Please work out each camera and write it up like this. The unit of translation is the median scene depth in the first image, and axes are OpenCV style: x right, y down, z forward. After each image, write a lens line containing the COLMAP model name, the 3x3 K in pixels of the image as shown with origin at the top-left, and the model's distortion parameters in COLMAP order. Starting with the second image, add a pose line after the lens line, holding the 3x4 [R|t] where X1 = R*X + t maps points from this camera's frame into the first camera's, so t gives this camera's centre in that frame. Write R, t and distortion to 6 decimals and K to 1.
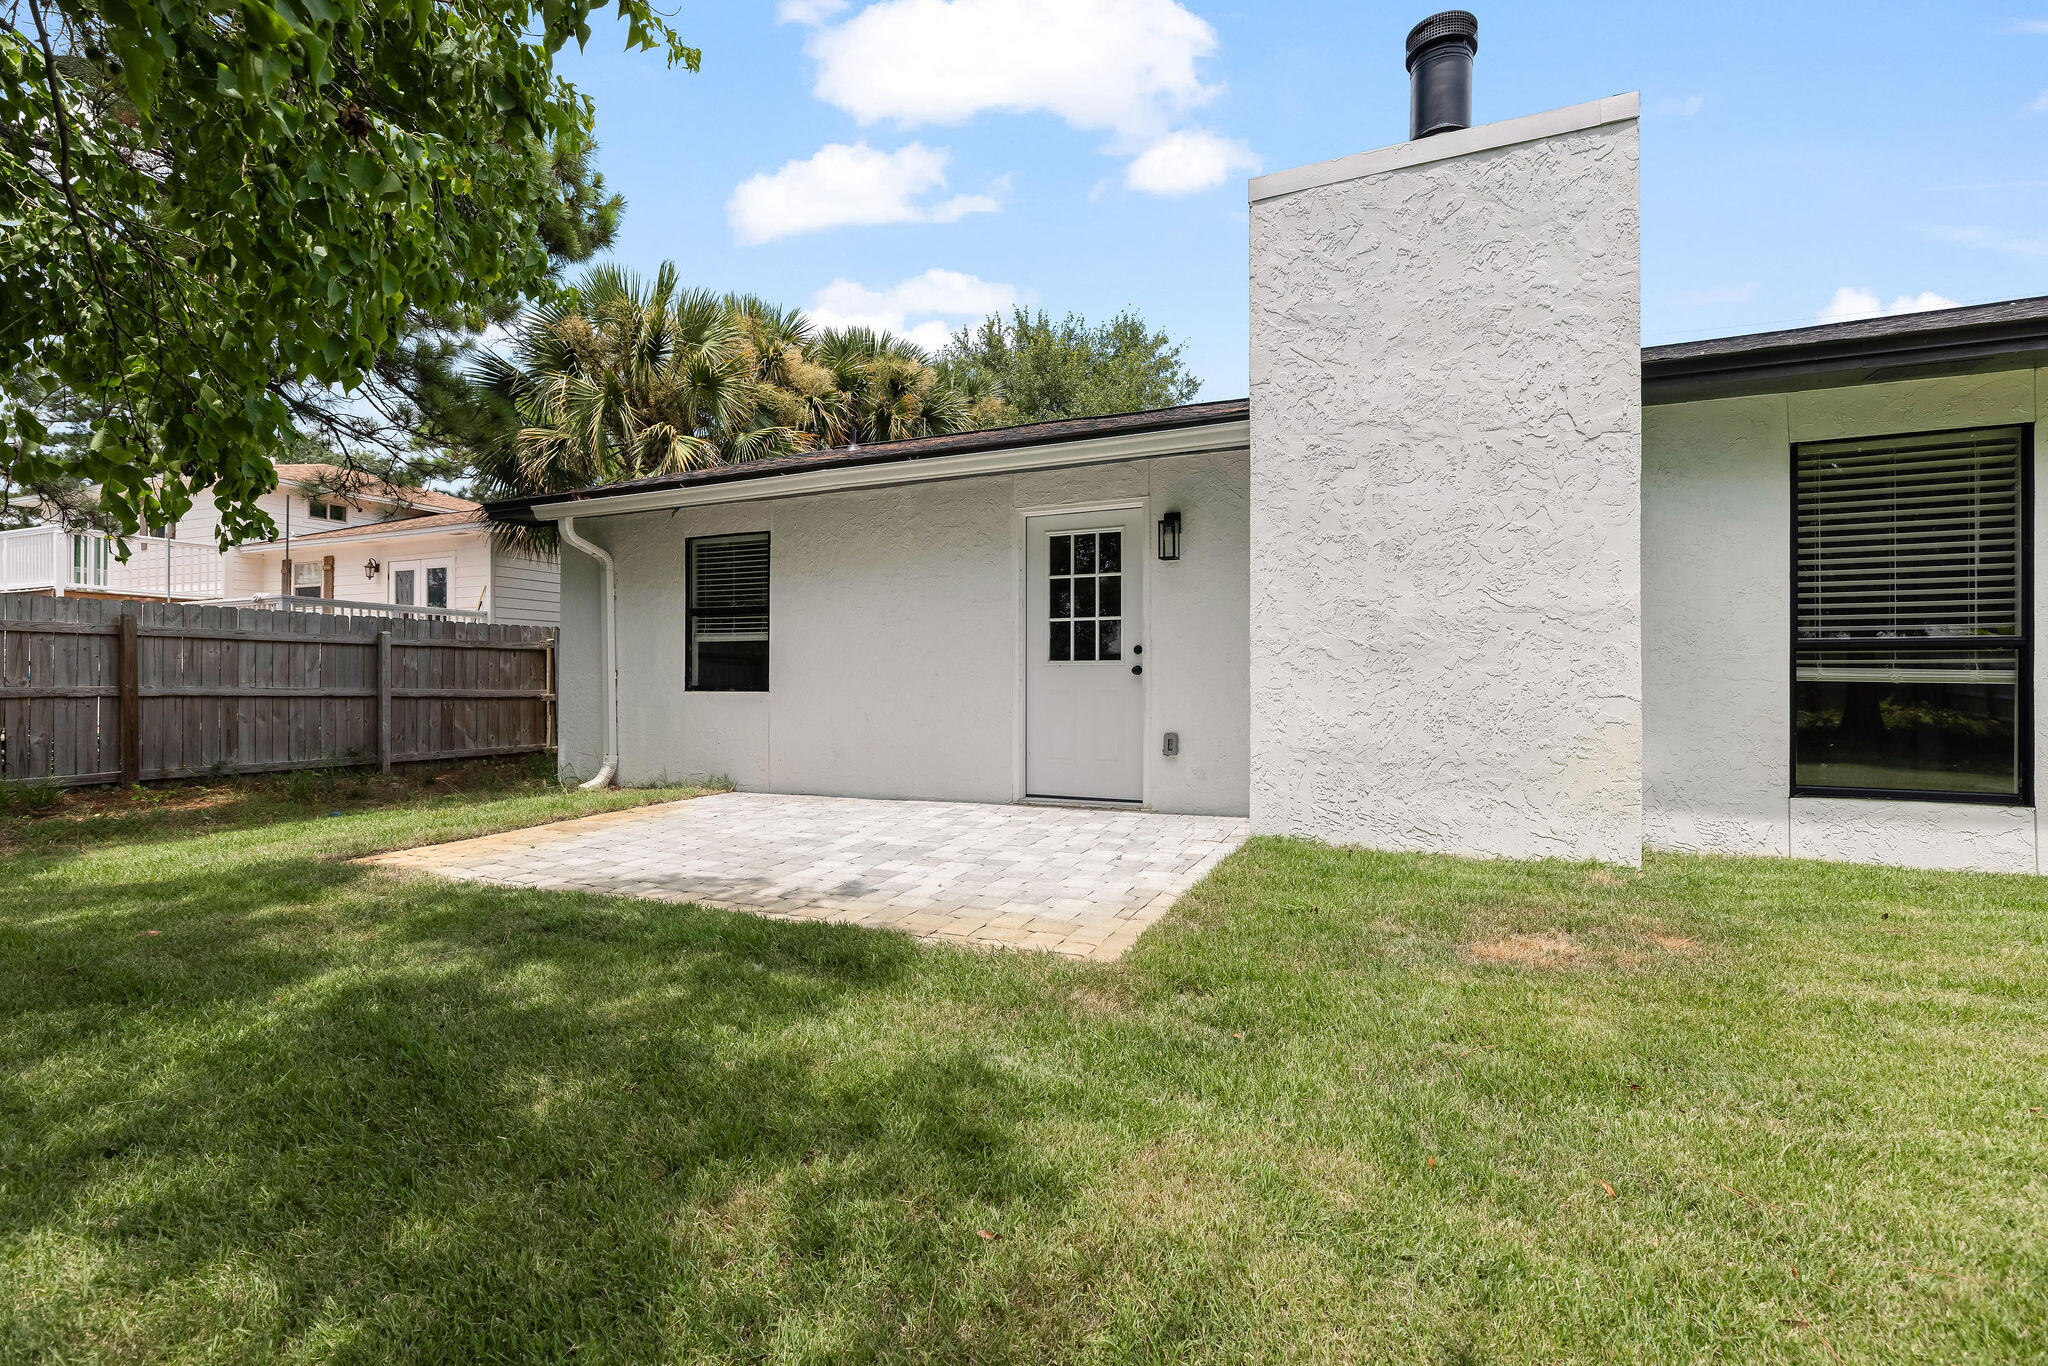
lens RADIAL K [[930.1, 0, 1038.4], [0, 930.1, 681.9], [0, 0, 1]] dist [0.013281, -0.000087]
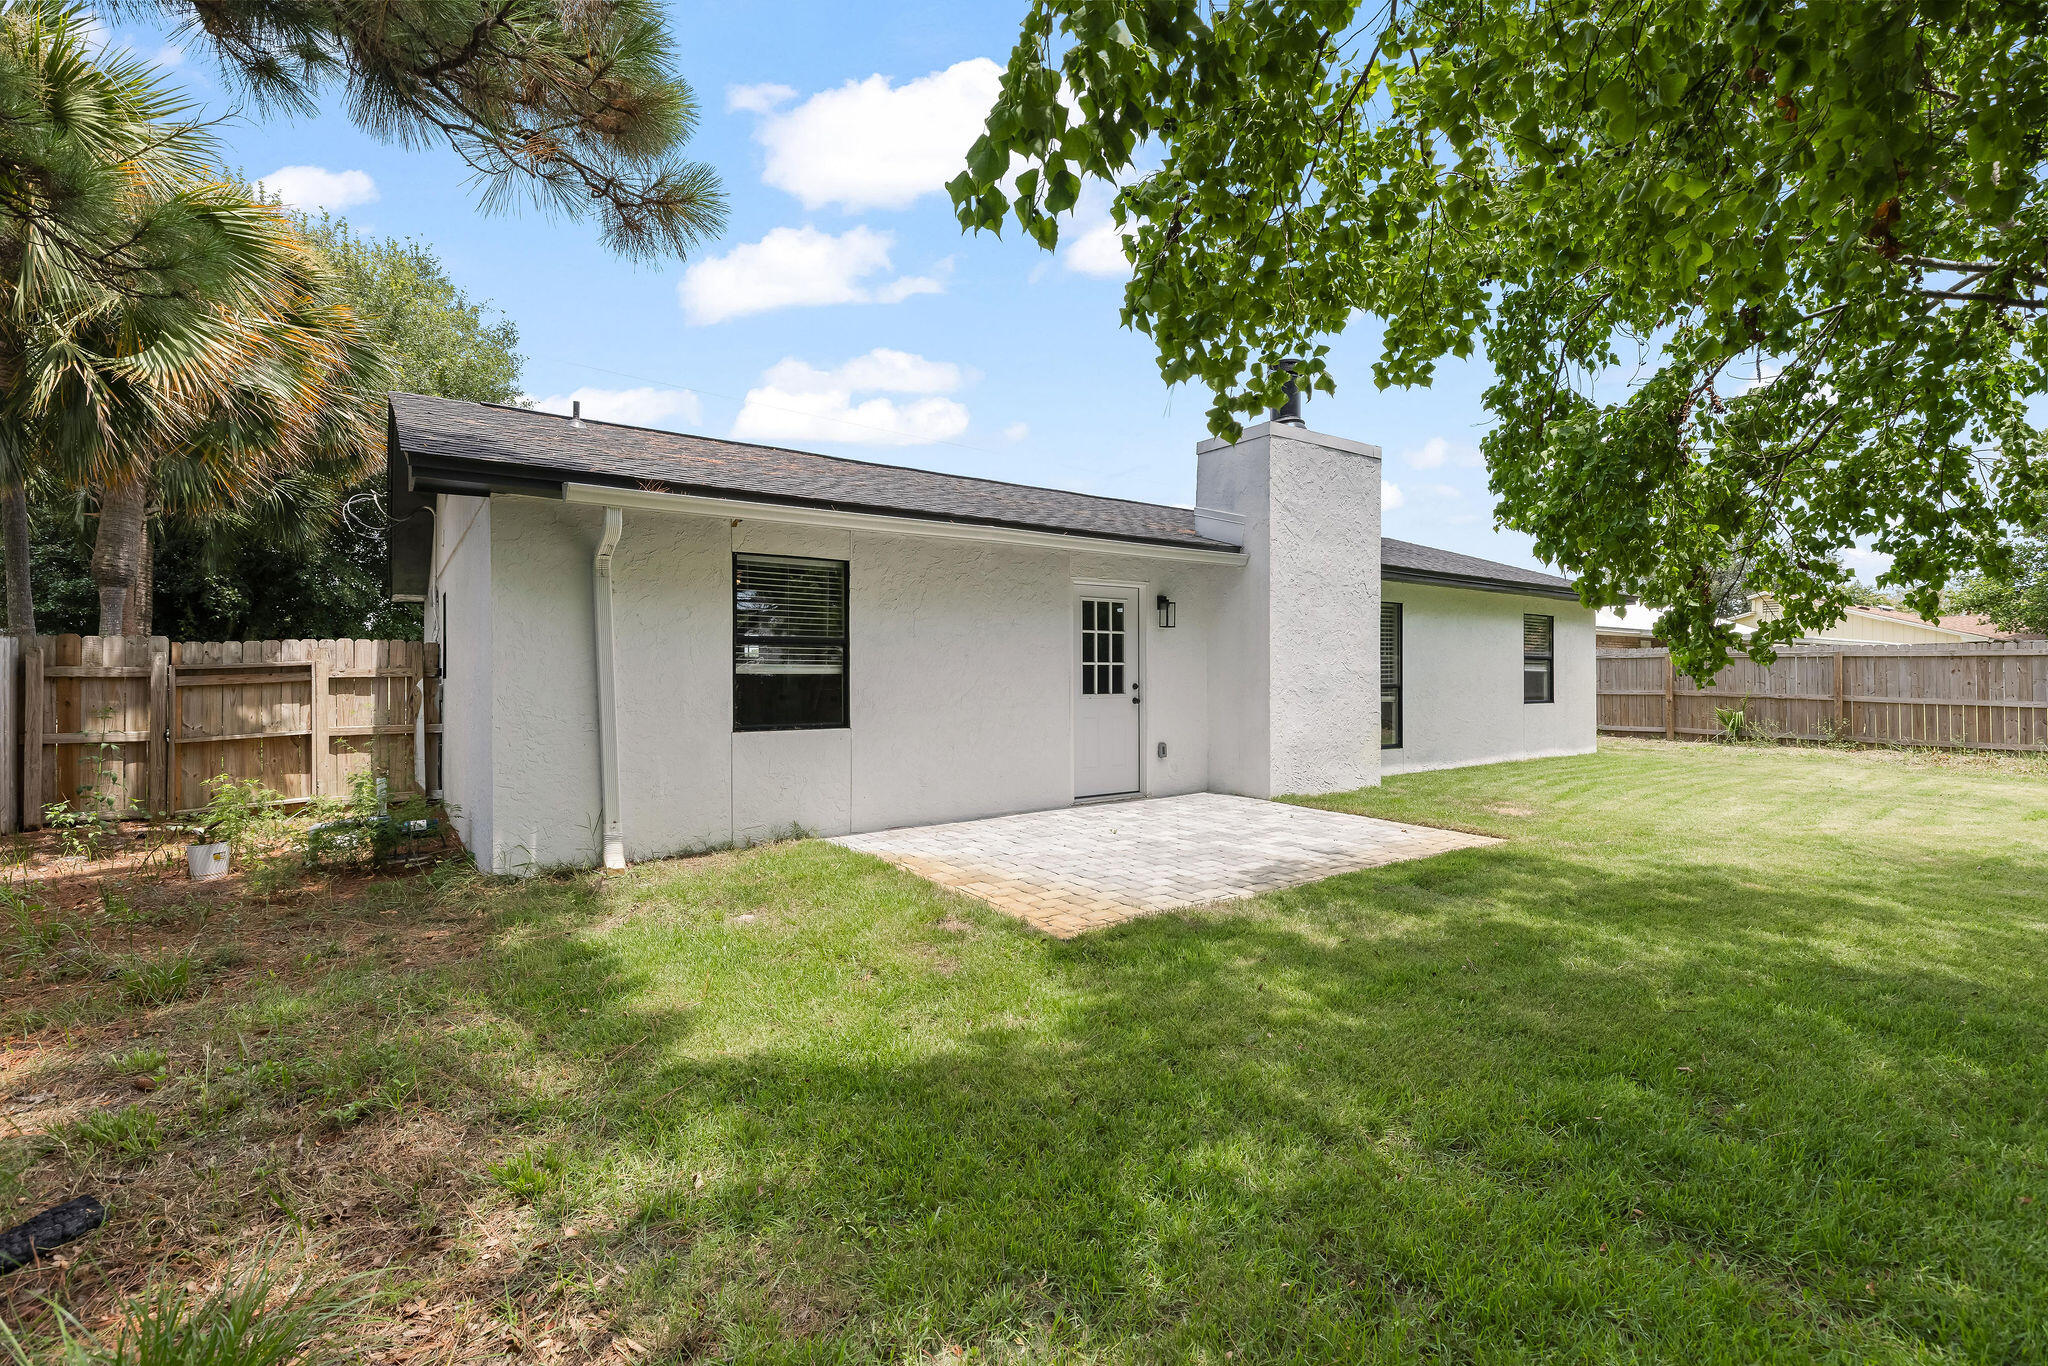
lens RADIAL K [[930.1, 0, 1038.4], [0, 930.1, 681.9], [0, 0, 1]] dist [0.013281, -0.000087]
pose [[0.500886, -0.008200, 0.865474, -1.169248], [-0.003041, 0.999932, 0.011234, -0.055346], [-0.865508, -0.008259, 0.500827, 0.392800]]
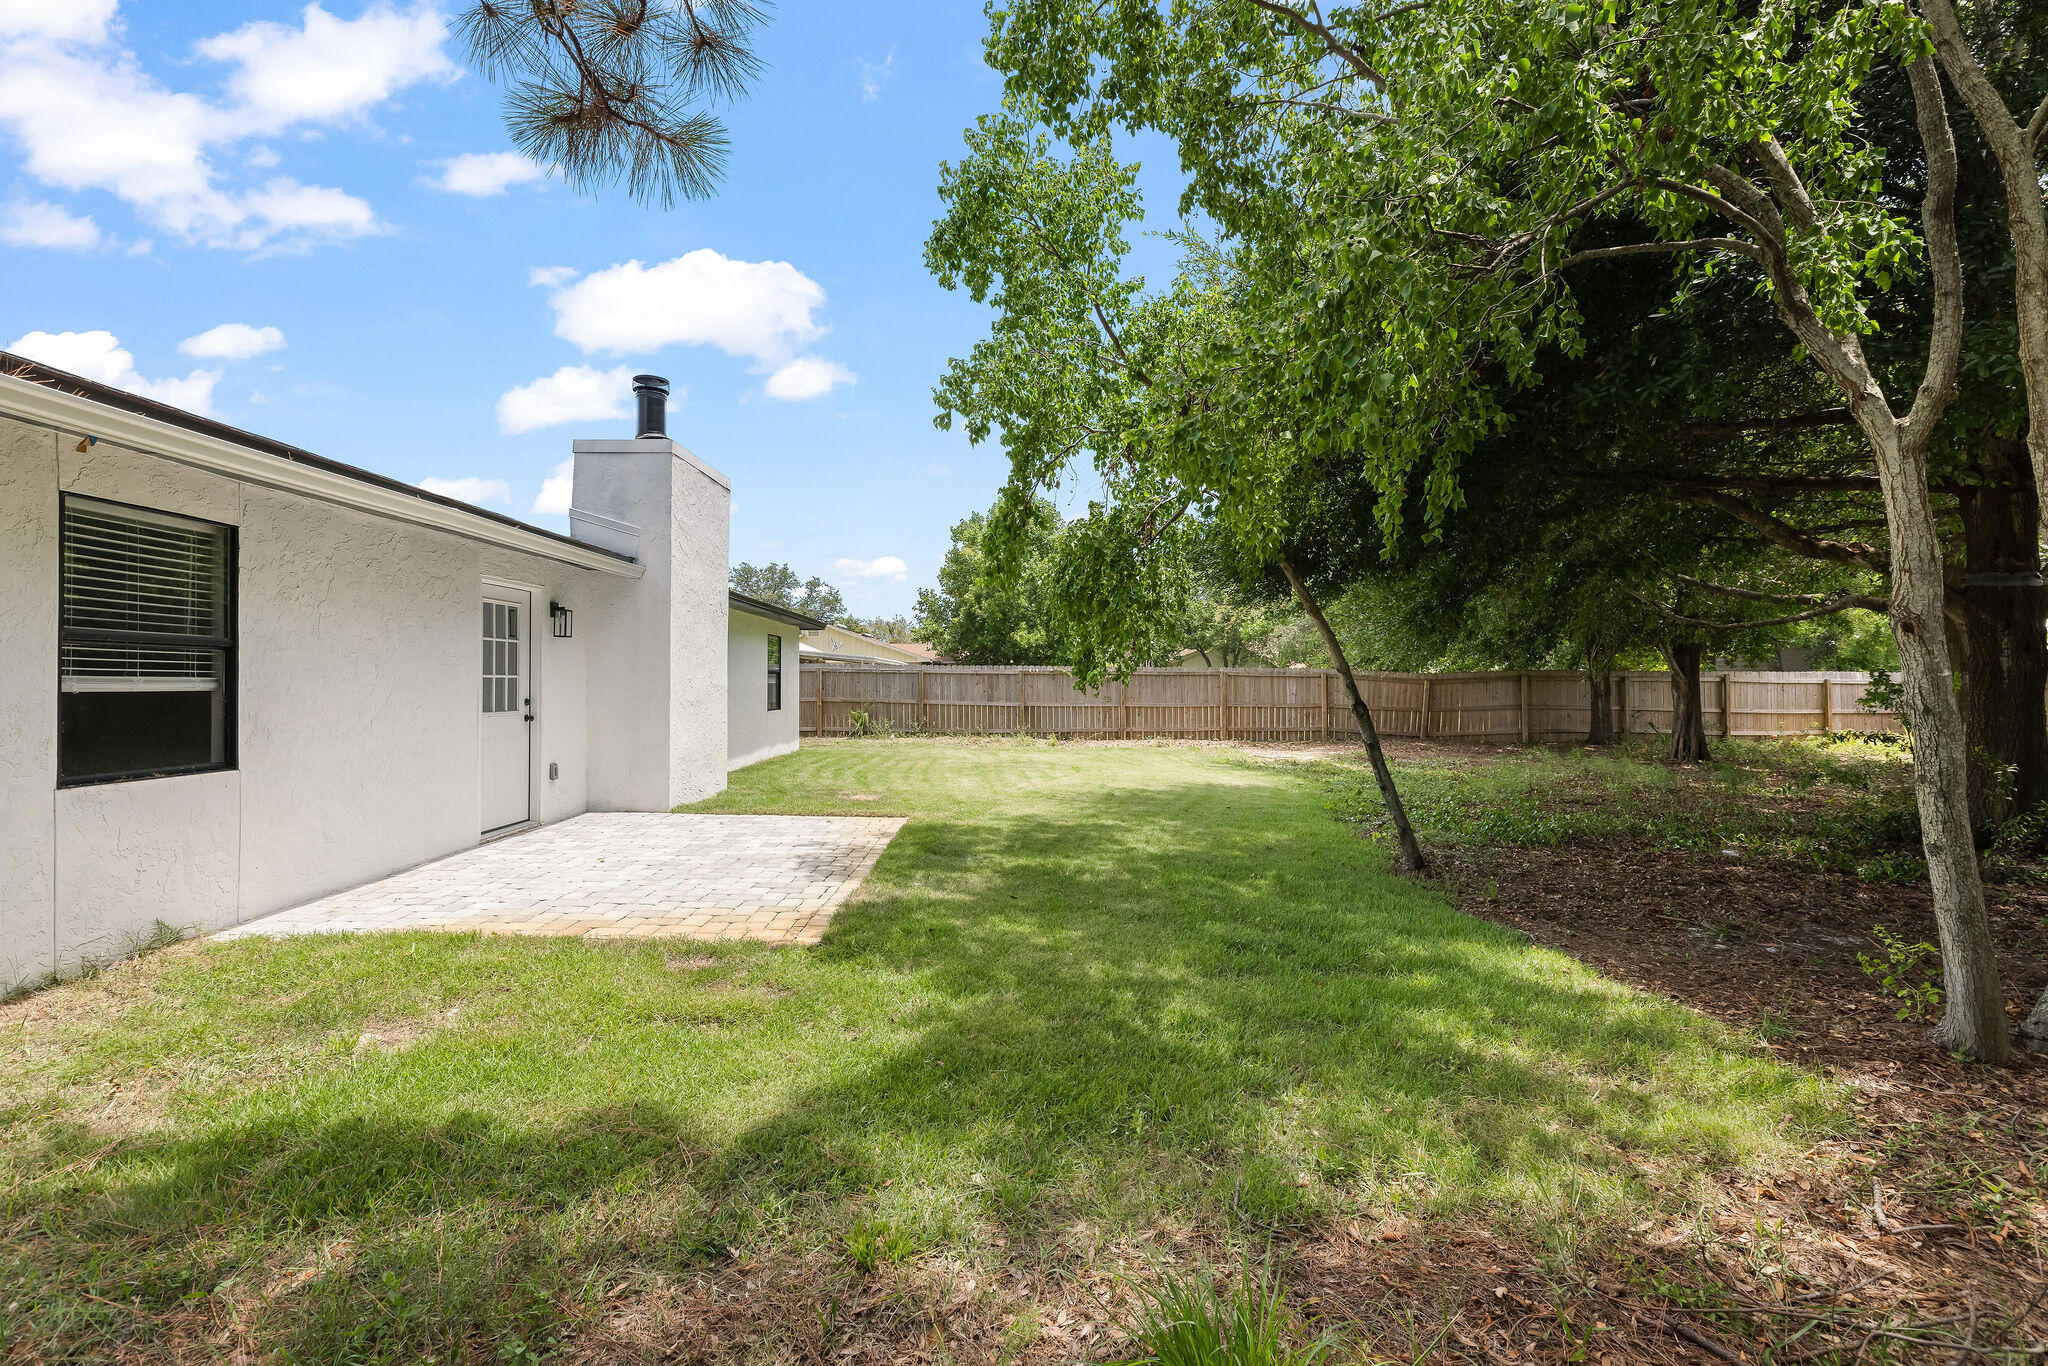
lens RADIAL K [[930.1, 0, 1038.4], [0, 930.1, 681.9], [0, 0, 1]] dist [0.013281, -0.000087]
pose [[-0.440963, -0.001339, 0.897524, -1.303048], [-0.007041, 0.999973, -0.001967, -0.062313], [-0.897498, -0.007187, -0.440961, 0.899750]]
